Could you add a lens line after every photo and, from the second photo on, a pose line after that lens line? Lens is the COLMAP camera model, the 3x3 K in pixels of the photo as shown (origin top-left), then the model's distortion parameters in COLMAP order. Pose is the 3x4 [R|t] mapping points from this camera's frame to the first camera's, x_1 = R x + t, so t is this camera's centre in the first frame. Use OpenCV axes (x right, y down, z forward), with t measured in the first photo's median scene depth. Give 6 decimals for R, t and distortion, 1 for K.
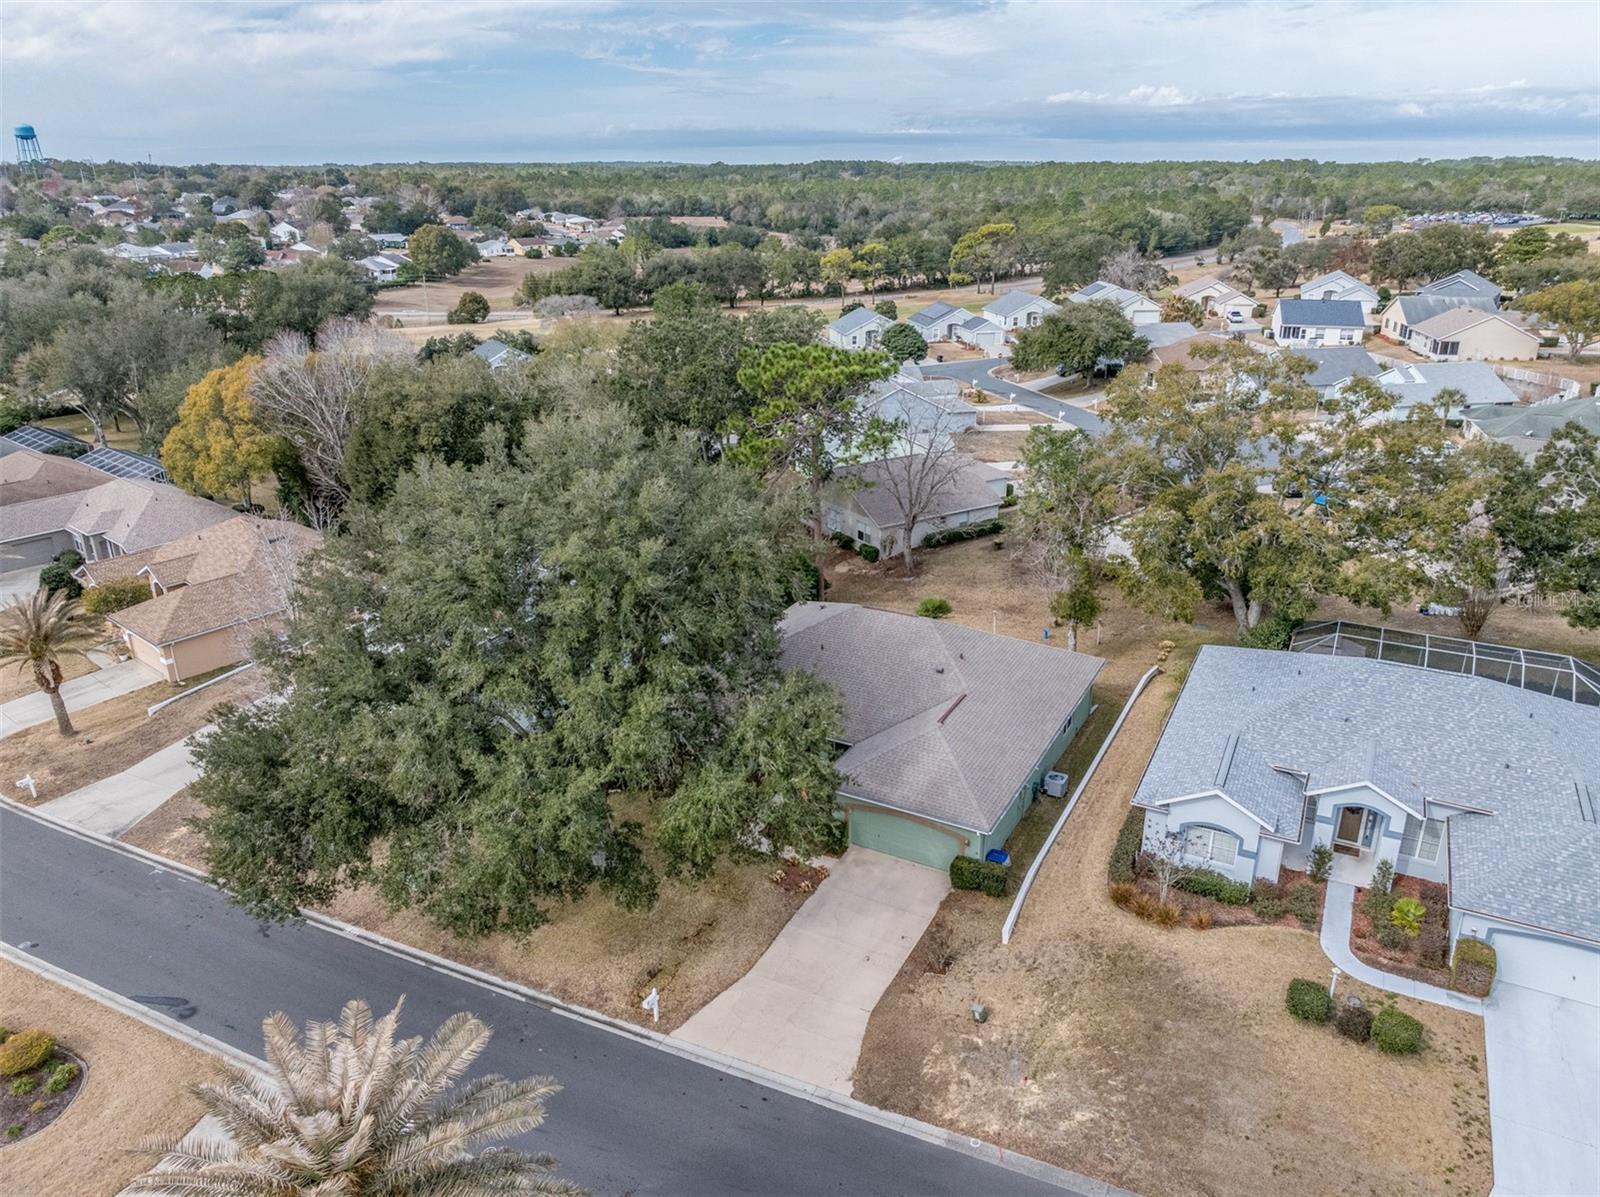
lens RADIAL K [[1090.9, 0, 808.0], [0, 1090.9, 597.2], [0, 0, 1]] dist [-0.017423, 0.000610]
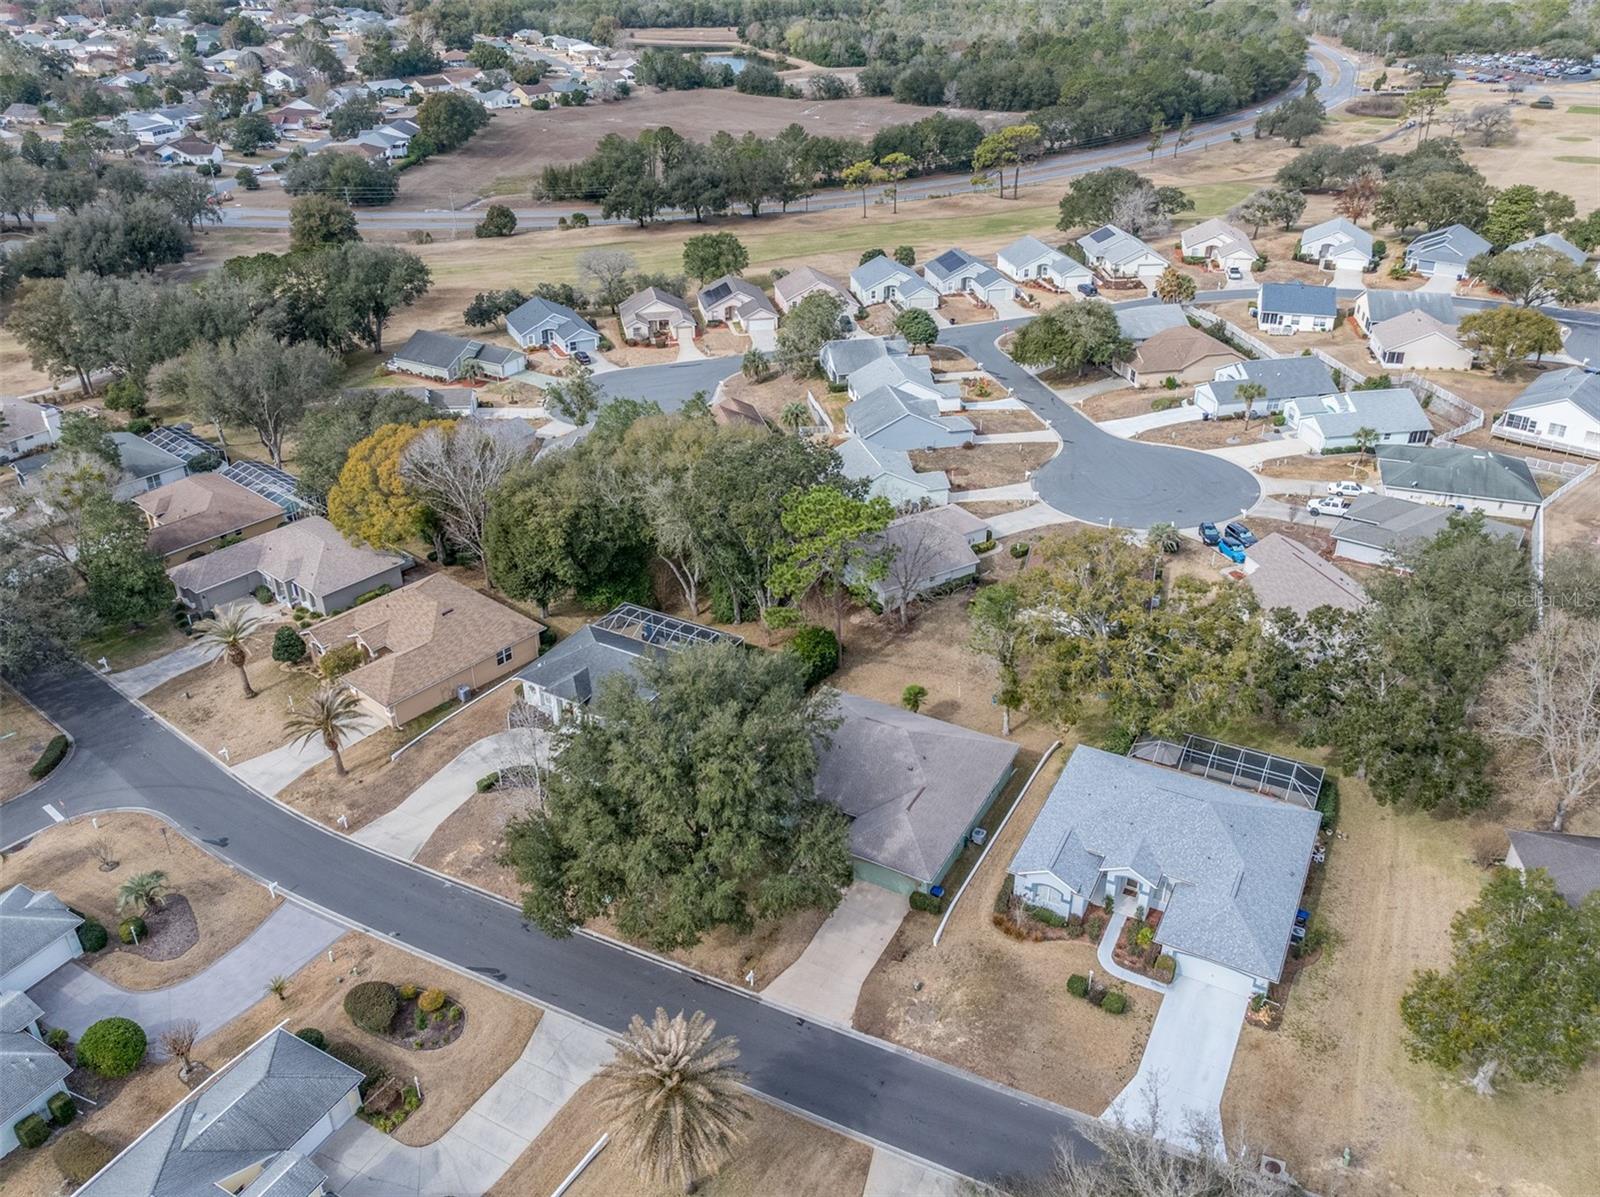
lens RADIAL K [[1114.3, 0, 807.9], [0, 1114.3, 598.8], [0, 0, 1]] dist [-0.007888, -0.002958]
pose [[0.999824, 0.003135, -0.018497, -0.005038], [-0.000880, 0.992690, 0.120685, -0.469427], [0.018741, -0.120648, 0.992518, -0.777054]]
